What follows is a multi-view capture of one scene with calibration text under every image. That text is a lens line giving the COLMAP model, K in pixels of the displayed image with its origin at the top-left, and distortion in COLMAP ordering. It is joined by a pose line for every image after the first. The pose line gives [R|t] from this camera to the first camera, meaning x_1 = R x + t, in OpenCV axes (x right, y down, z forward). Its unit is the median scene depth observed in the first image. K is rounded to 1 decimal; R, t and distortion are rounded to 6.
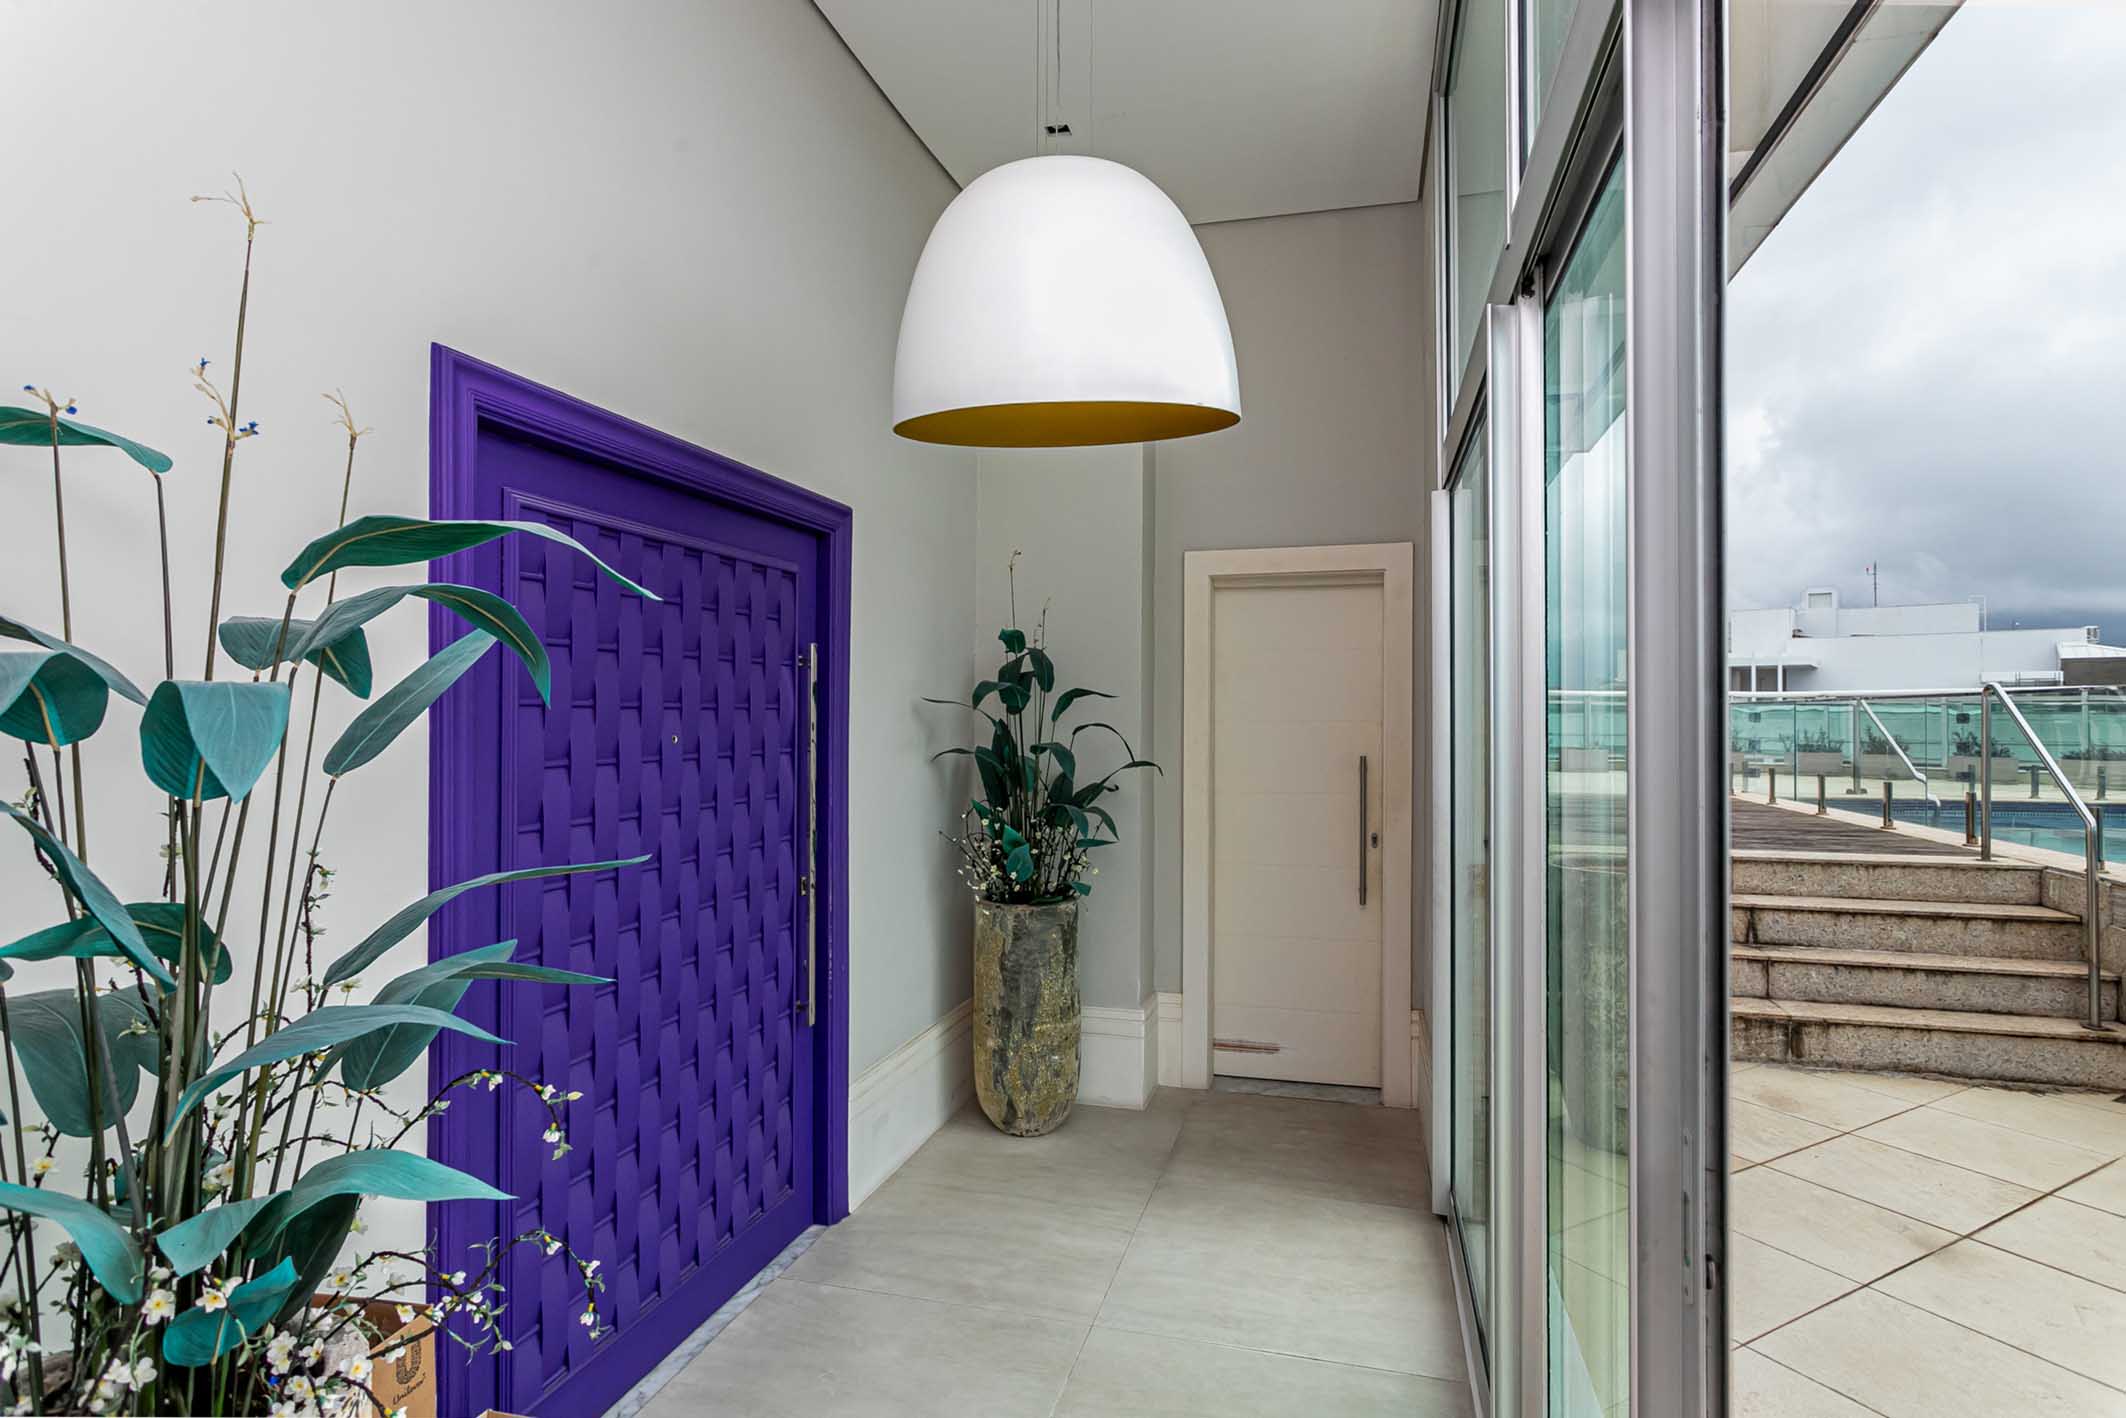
lens RADIAL K [[1150.5, 0, 1063.0], [0, 1150.5, 709.0], [0, 0, 1]] dist [0.020542, -0.002657]
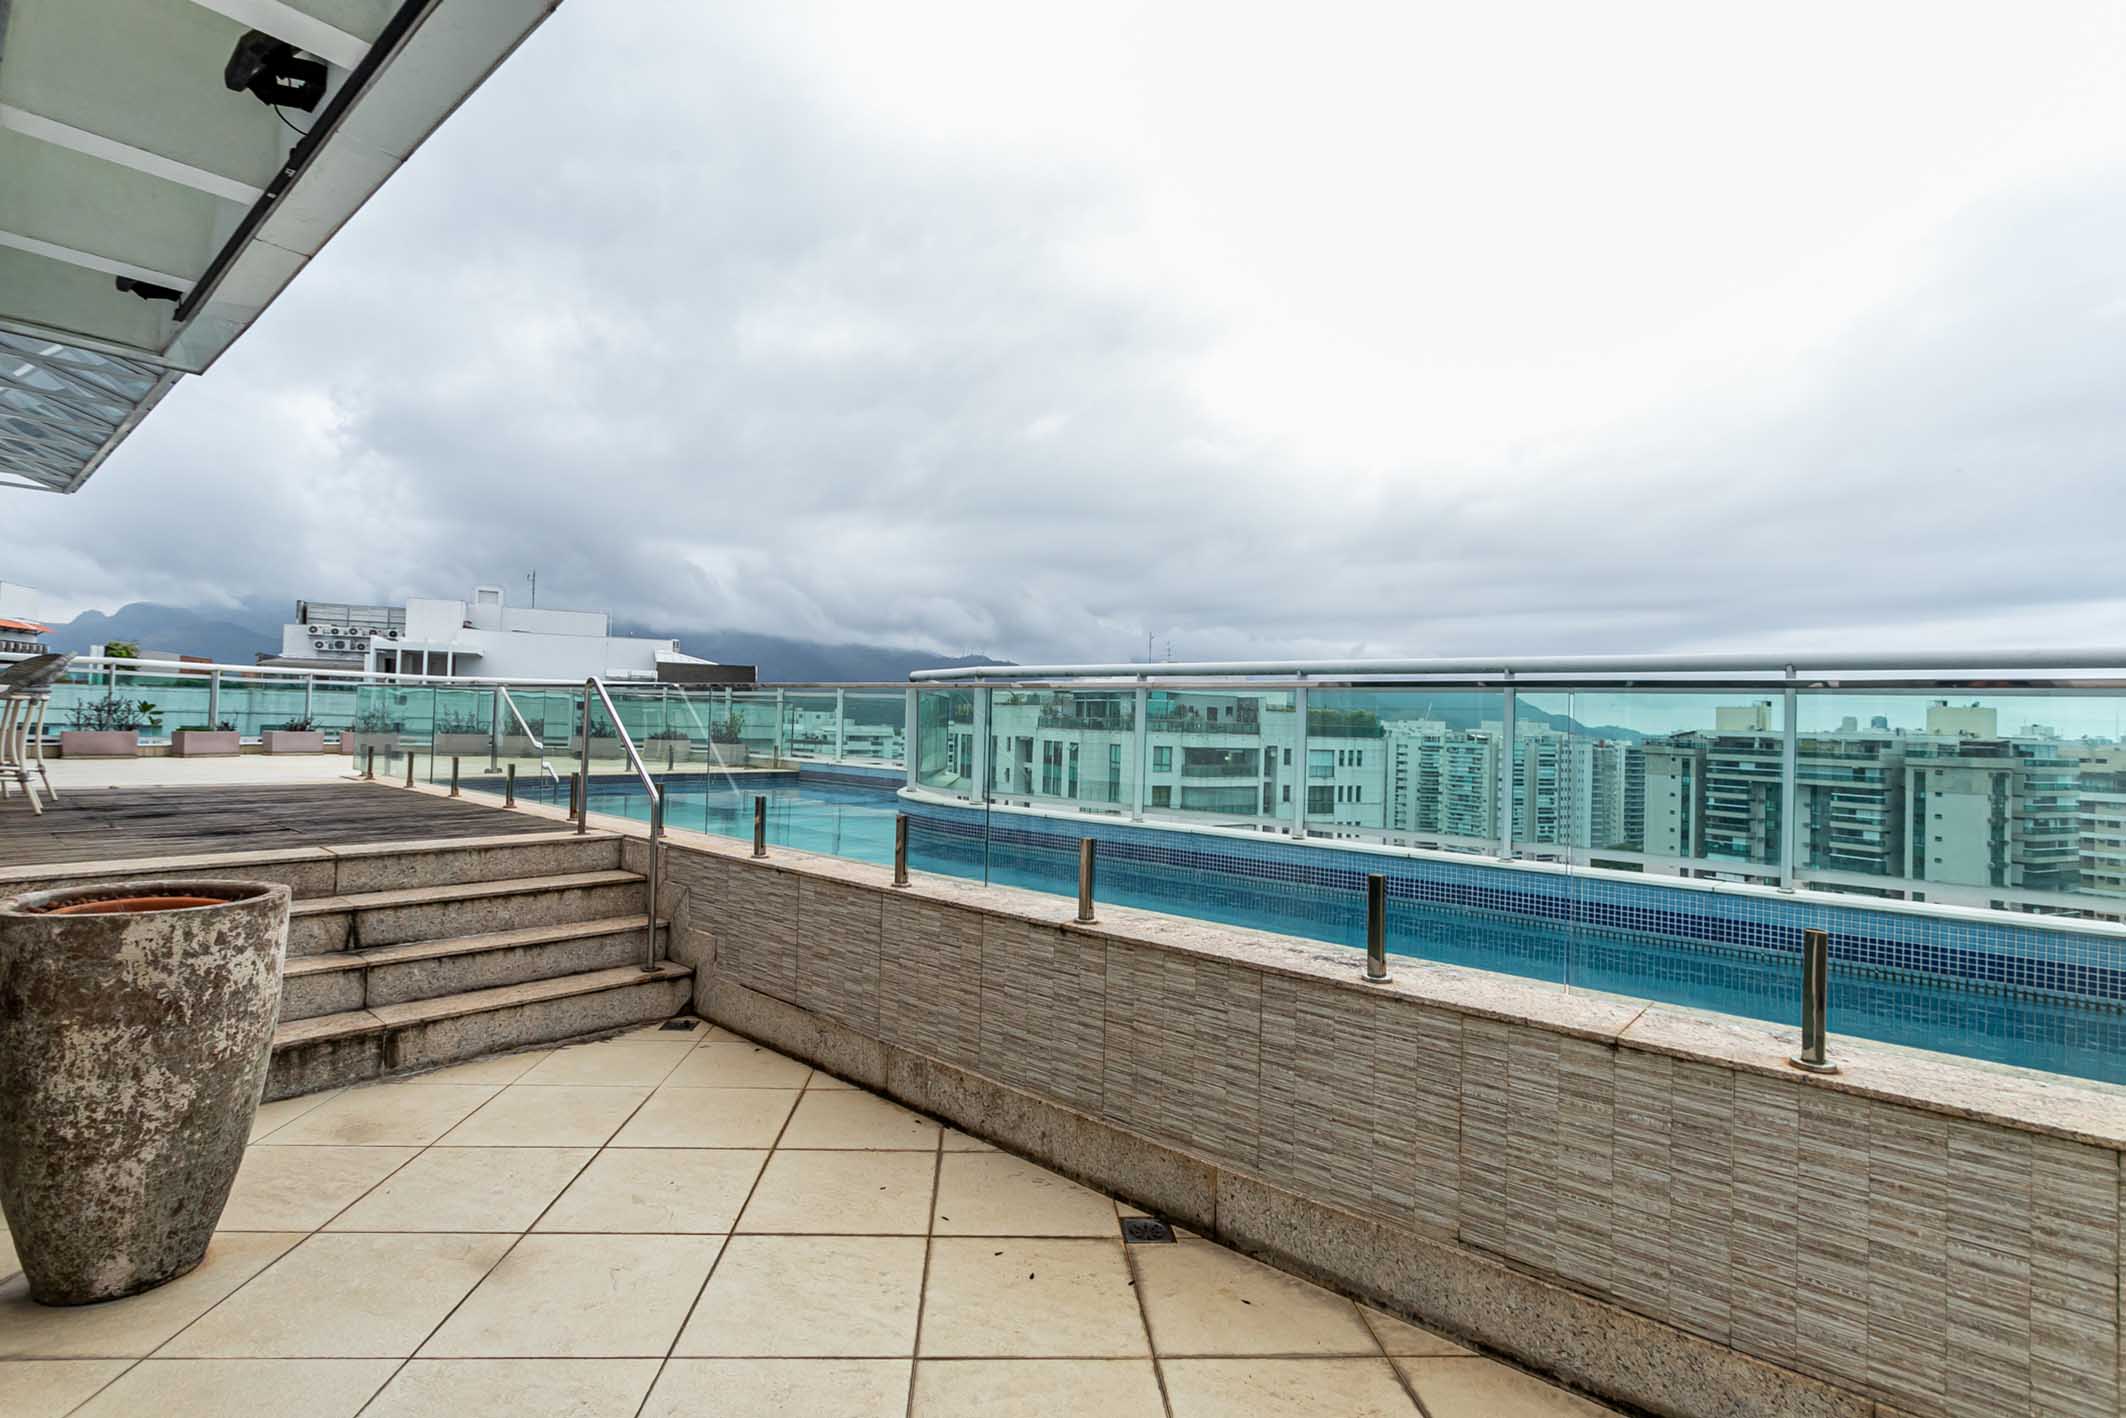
lens RADIAL K [[1007.4, 0, 1063.0], [0, 1007.4, 709.0], [0, 0, 1]] dist [0.003881, 0.000463]
pose [[0.462657, 0.019476, 0.886323, 0.146226], [-0.035255, 0.999372, -0.003557, -0.003541], [-0.885836, -0.029602, 0.463053, 0.144005]]
